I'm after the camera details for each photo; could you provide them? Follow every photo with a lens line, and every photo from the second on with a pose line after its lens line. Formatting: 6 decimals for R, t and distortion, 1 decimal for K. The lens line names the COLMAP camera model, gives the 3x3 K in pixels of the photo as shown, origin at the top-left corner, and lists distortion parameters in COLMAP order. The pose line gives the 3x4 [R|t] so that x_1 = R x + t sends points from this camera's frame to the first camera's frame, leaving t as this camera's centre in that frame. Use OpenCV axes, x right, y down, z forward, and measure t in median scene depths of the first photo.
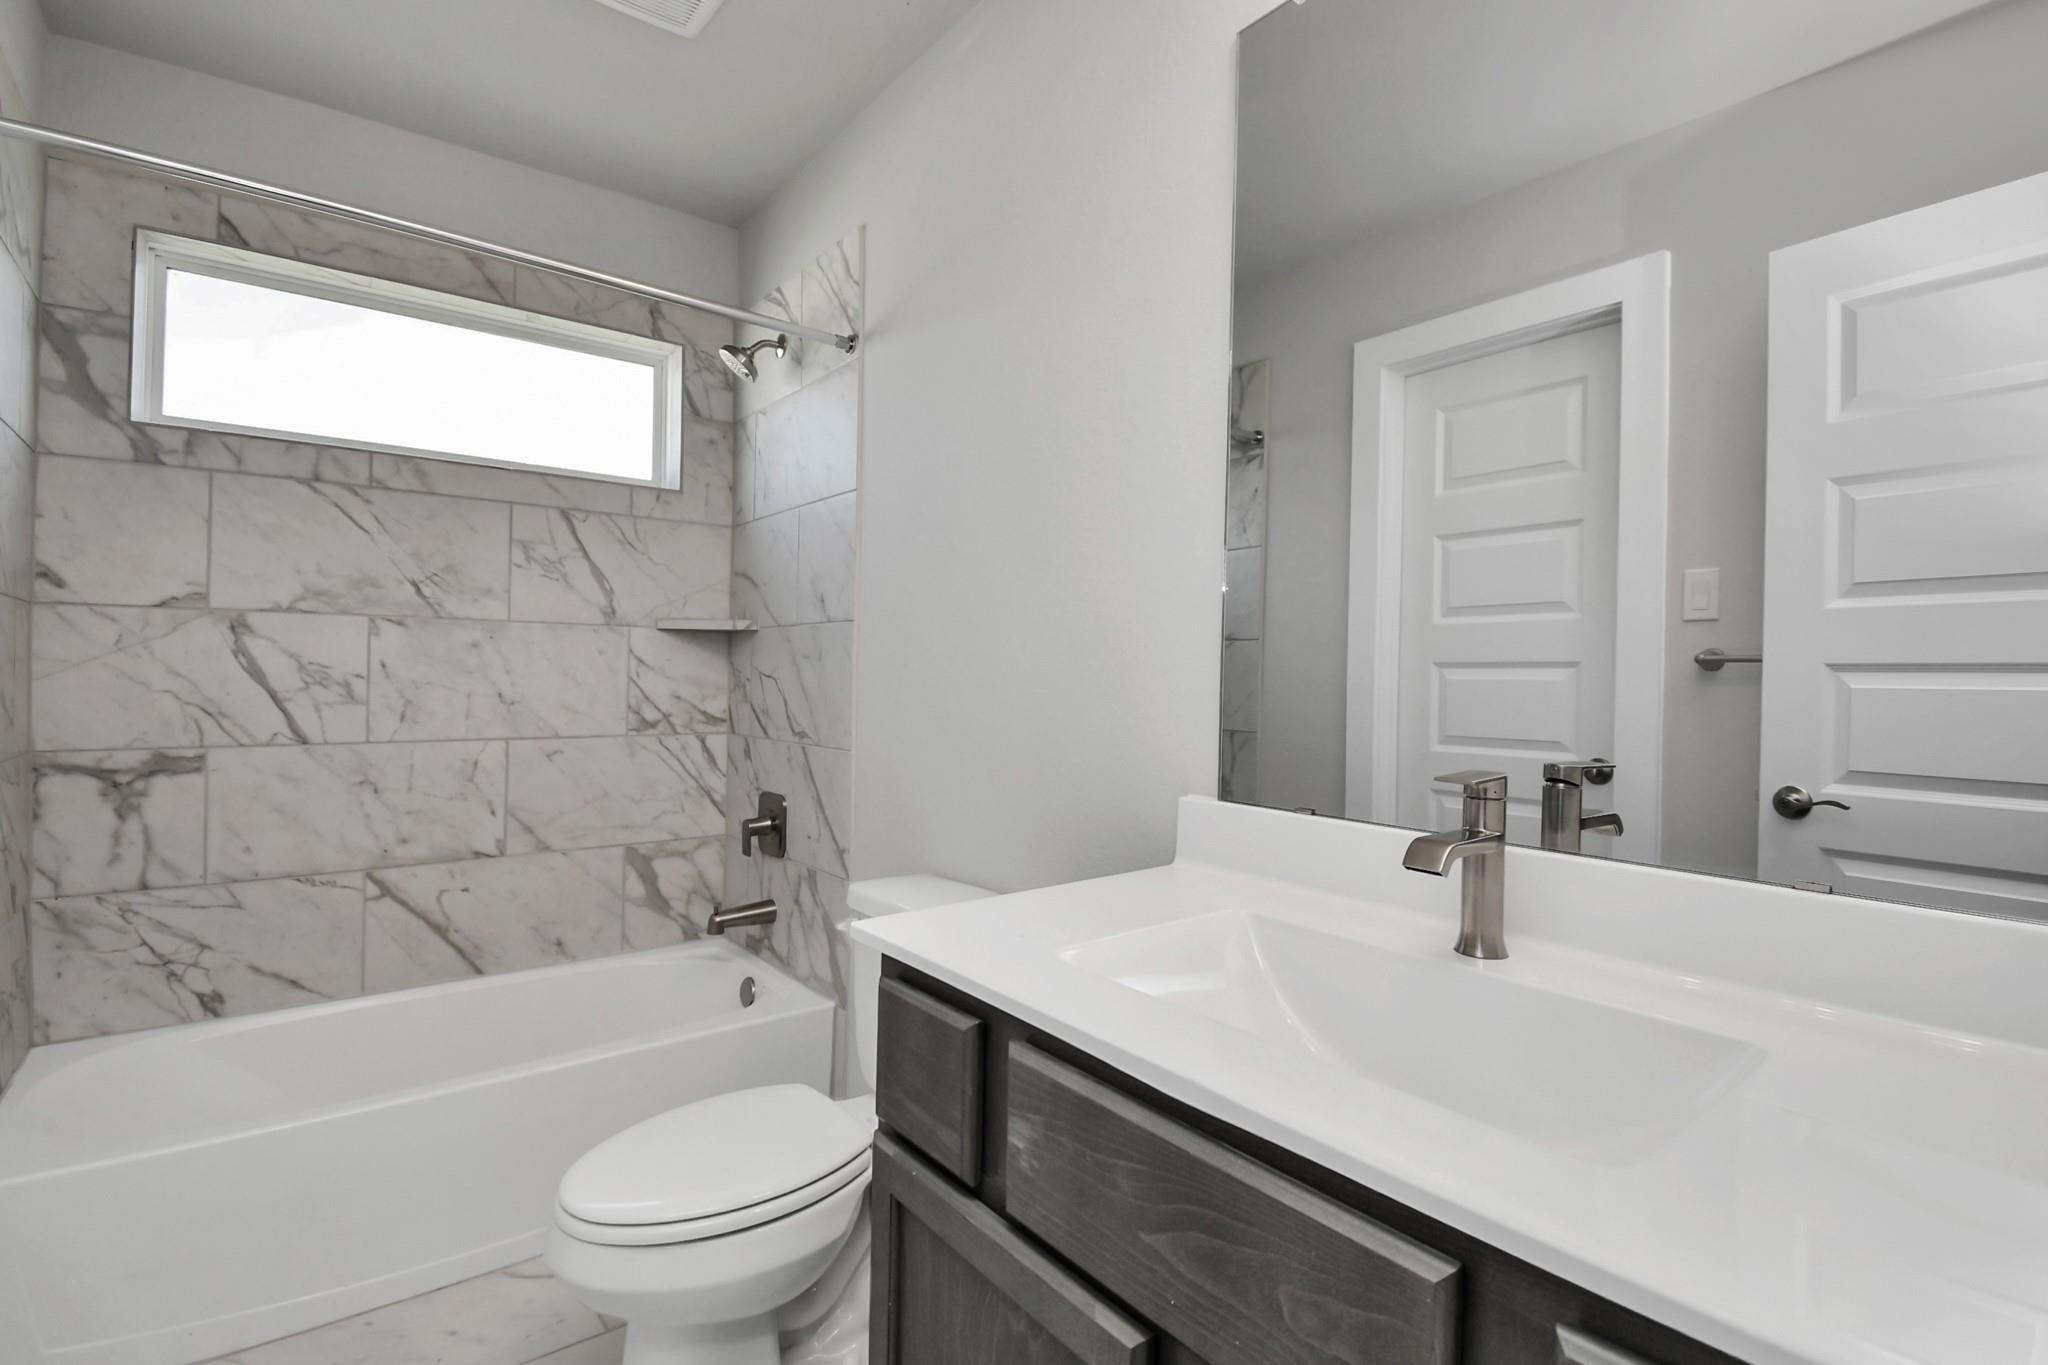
lens RADIAL K [[942.2, 0, 1033.3], [0, 942.2, 679.1], [0, 0, 1]] dist [0.021136, -0.017926]
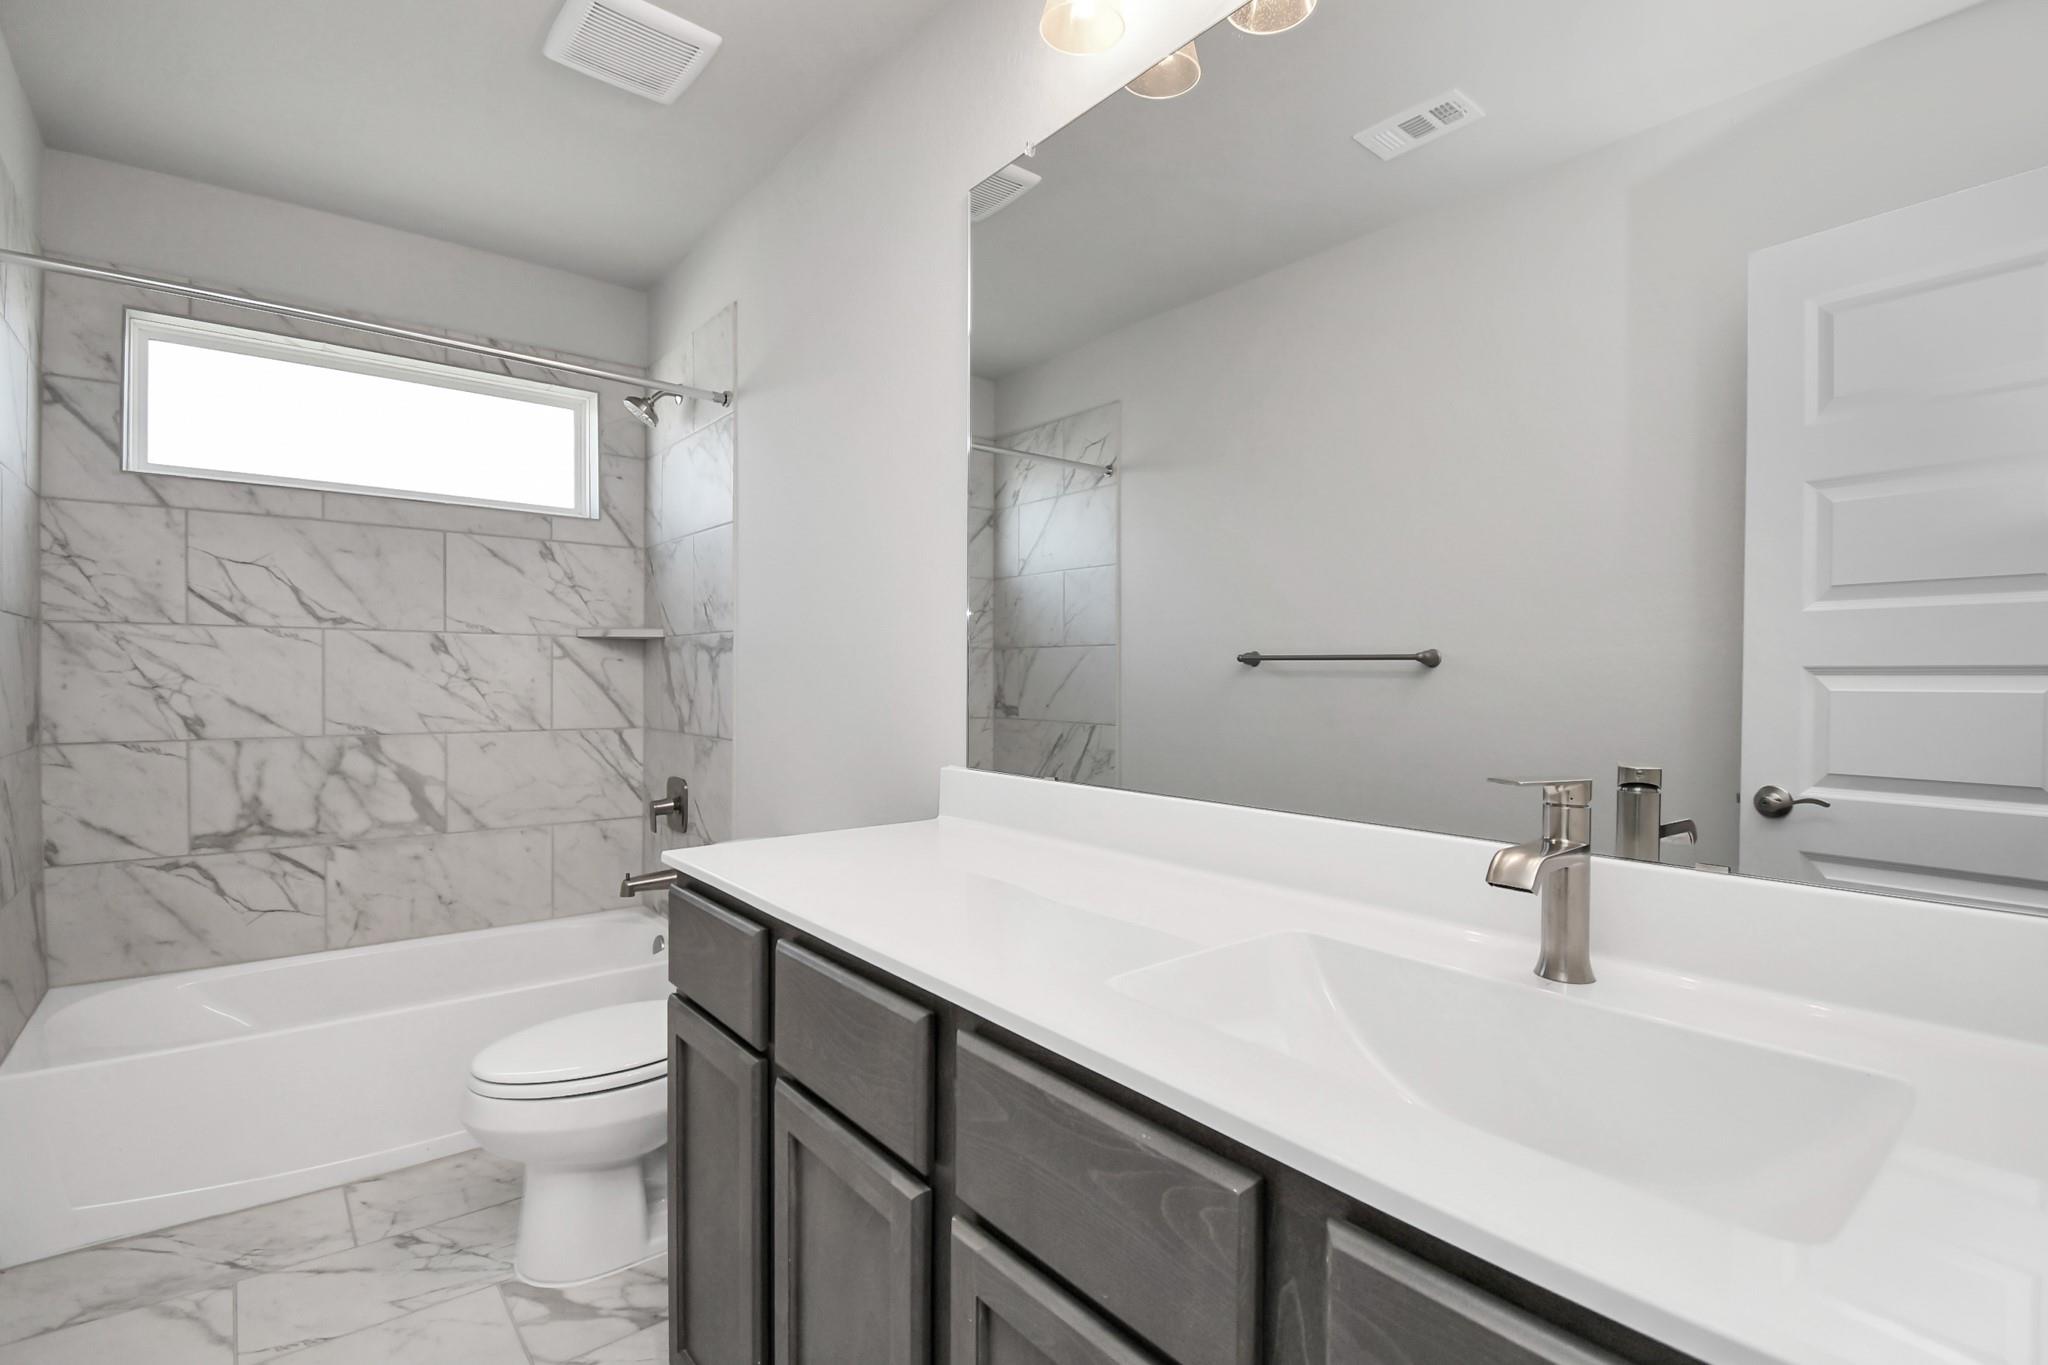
lens RADIAL K [[942.2, 0, 1010.5], [0, 942.2, 677.8], [0, 0, 1]] dist [0.021136, -0.017926]
pose [[0.999998, -0.001989, 0.000736, 0.133103], [0.001993, 0.999980, -0.006013, 0.005629], [-0.000724, 0.006014, 0.999982, -0.159712]]
